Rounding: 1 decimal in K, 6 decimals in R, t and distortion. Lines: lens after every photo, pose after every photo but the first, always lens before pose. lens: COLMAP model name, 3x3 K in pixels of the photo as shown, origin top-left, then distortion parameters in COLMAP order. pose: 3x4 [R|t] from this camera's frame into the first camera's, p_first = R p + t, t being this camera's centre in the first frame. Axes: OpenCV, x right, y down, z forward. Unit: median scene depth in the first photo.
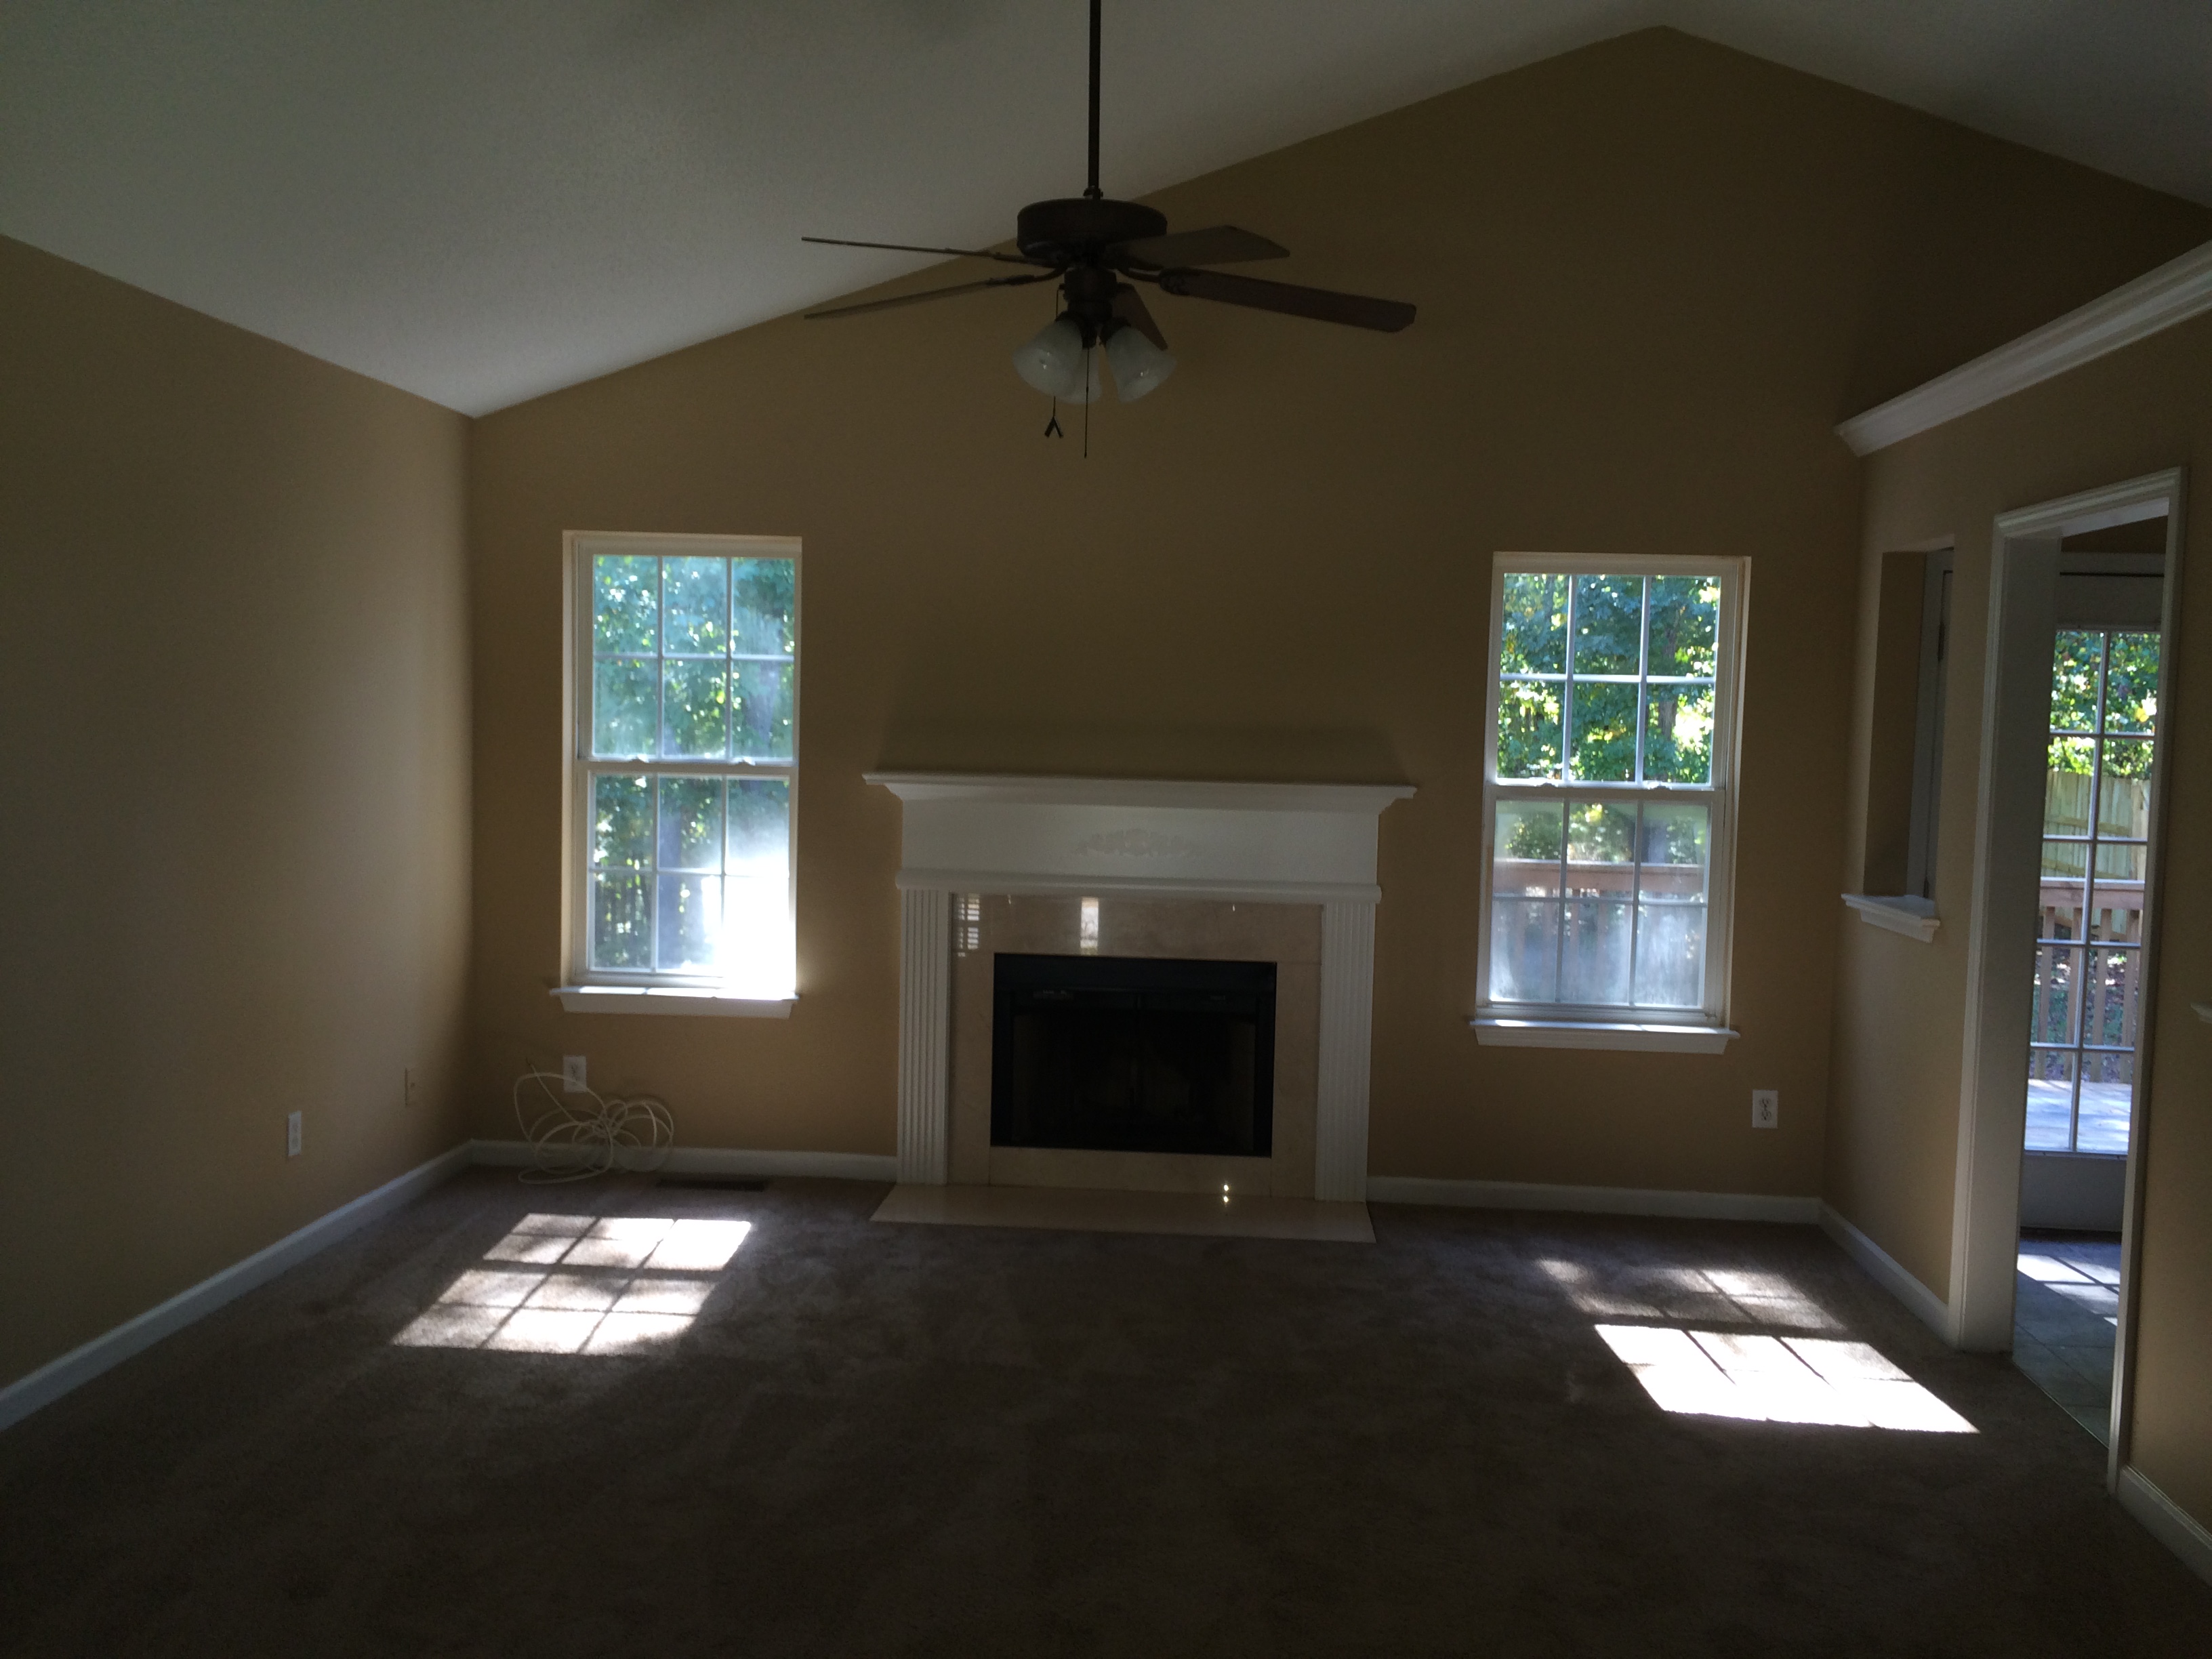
lens RADIAL K [[1883.0, 0, 1097.9], [0, 1883.0, 820.6], [0, 0, 1]] dist [0.072728, -0.126080]
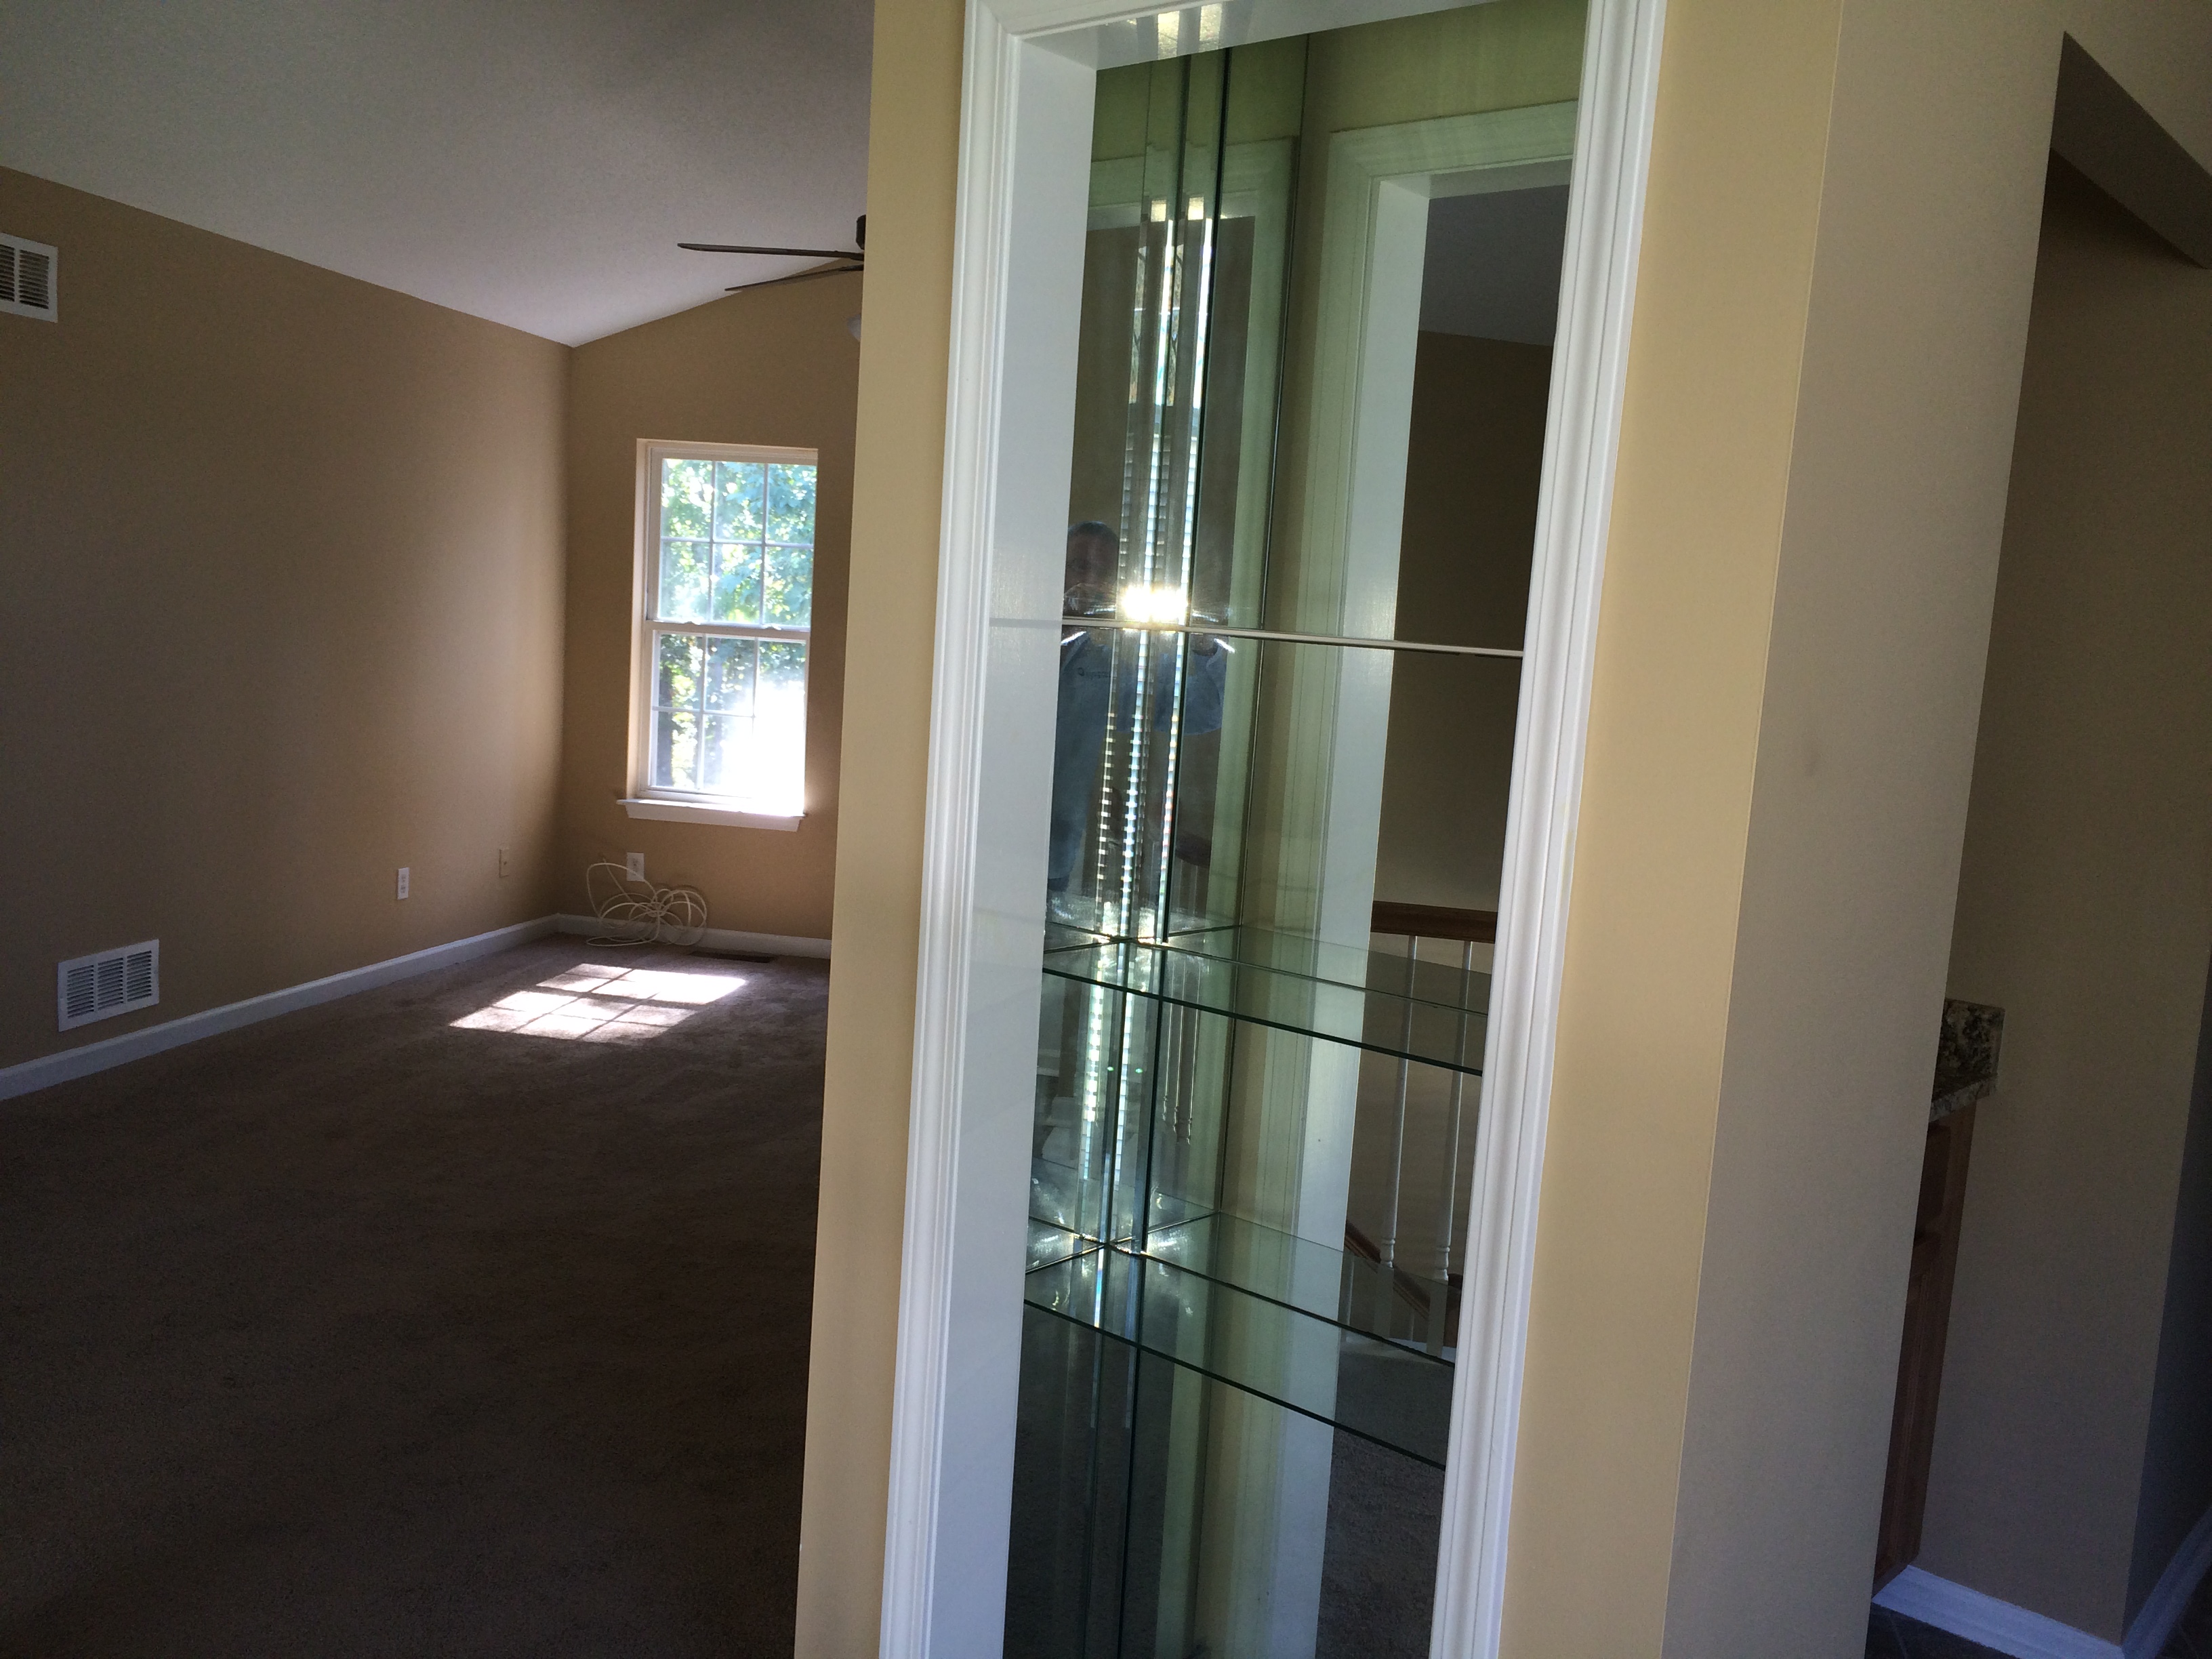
lens RADIAL K [[1865.8, 0, 1106.0], [0, 1865.8, 829.5], [0, 0, 1]] dist [0.039099, -0.104018]
pose [[0.991335, 0.052008, -0.120621, 0.199871], [-0.045787, 0.997502, 0.053789, 0.027447], [0.123117, -0.047800, 0.991240, -0.222102]]
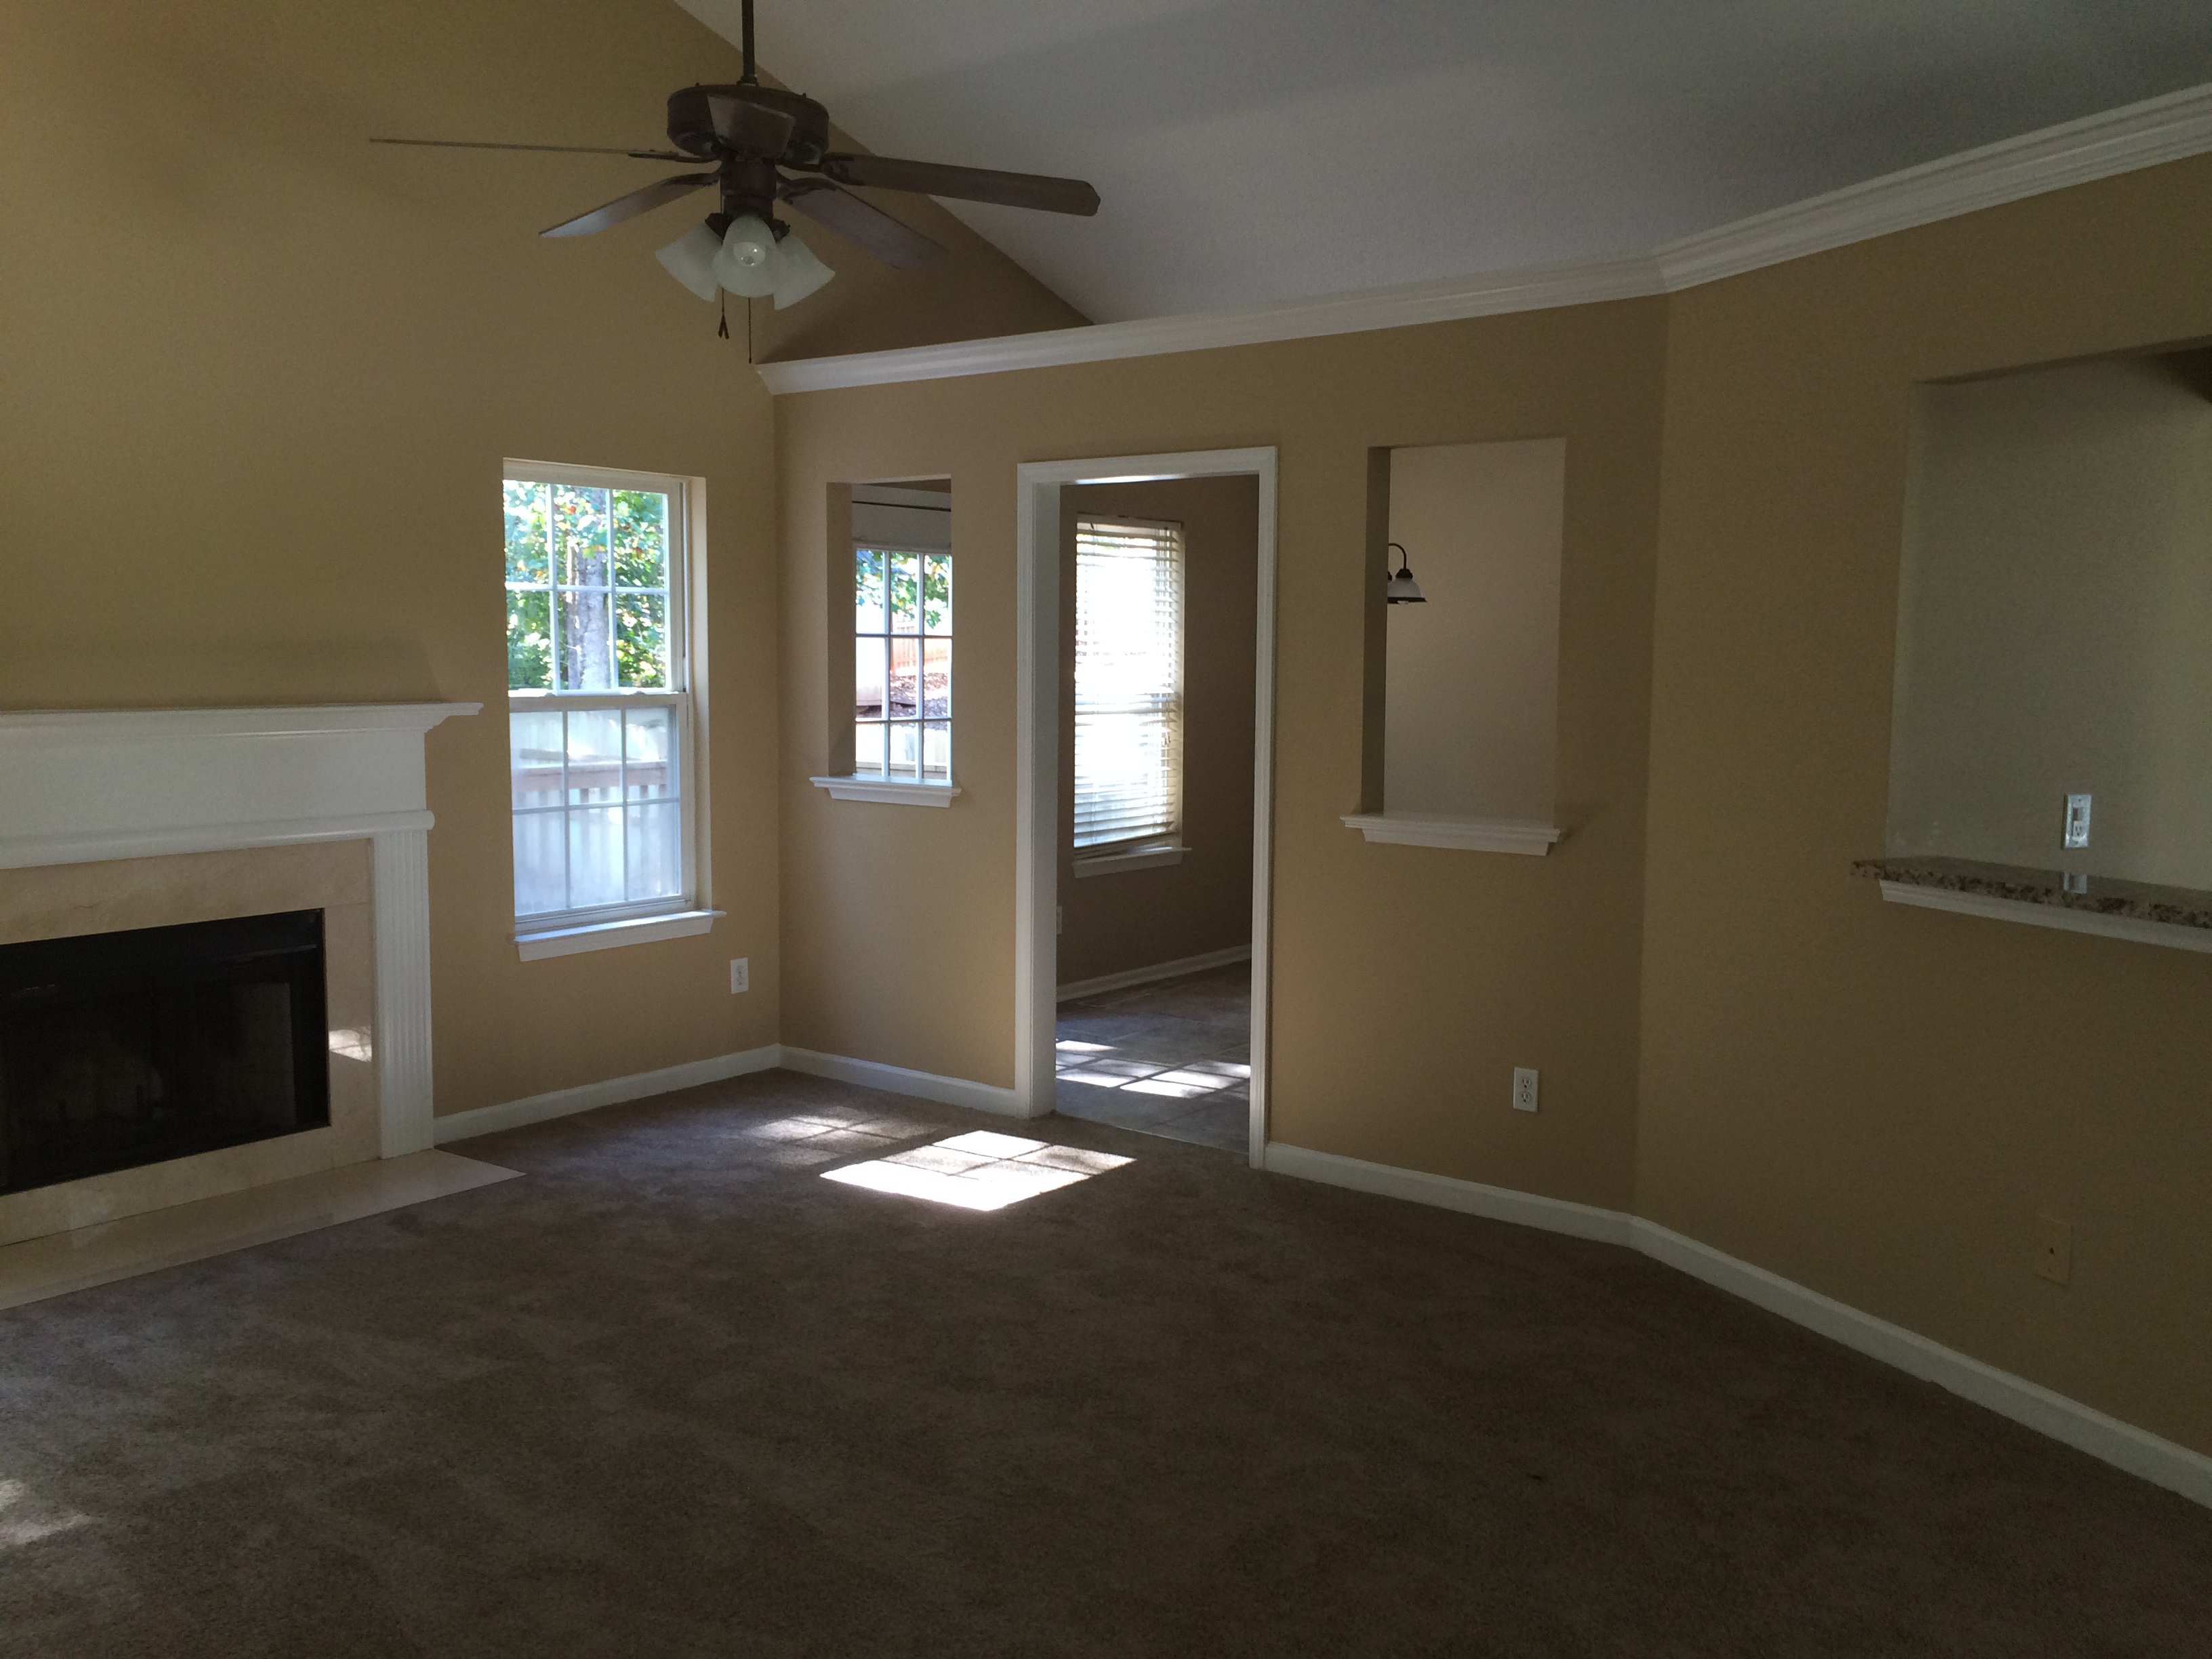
lens RADIAL K [[1883.0, 0, 1097.9], [0, 1883.0, 820.6], [0, 0, 1]] dist [0.072728, -0.126080]
pose [[0.552917, -0.100143, 0.827197, -0.444752], [0.058768, 0.994966, 0.081171, -0.017261], [-0.831161, 0.003732, 0.556019, 0.203027]]
